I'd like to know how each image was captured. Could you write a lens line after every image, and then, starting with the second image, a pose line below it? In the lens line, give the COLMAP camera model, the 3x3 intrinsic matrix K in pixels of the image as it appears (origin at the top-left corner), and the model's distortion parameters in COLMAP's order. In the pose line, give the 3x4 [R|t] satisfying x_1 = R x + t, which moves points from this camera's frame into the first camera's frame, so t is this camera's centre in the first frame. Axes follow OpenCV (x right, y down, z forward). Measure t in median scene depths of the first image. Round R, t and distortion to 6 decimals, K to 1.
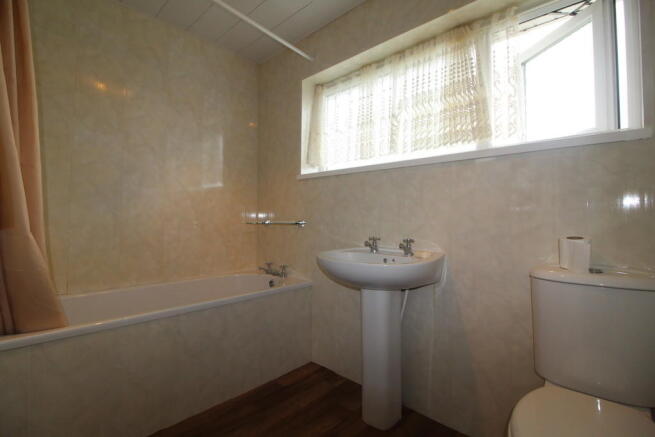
lens RADIAL K [[308.1, 0, 327.5], [0, 308.1, 218.5], [0, 0, 1]] dist [0.000821, -0.000444]
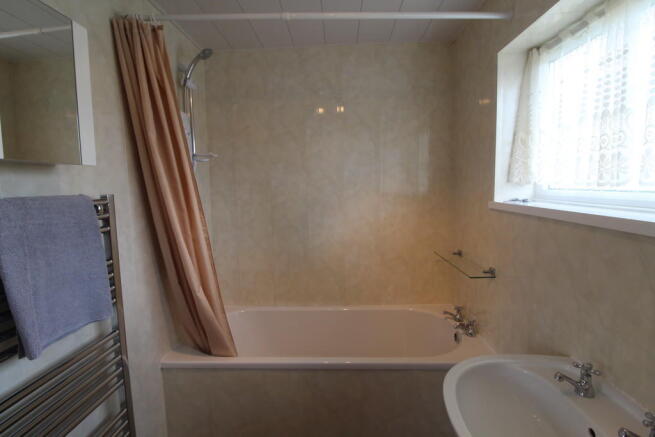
lens RADIAL K [[308.1, 0, 327.5], [0, 308.1, 218.5], [0, 0, 1]] dist [0.000821, -0.000444]
pose [[0.660088, 0.050012, -0.749522, 0.182311], [0.035224, 0.994623, 0.097388, -0.186471], [0.750362, -0.090686, 0.654777, 0.292785]]
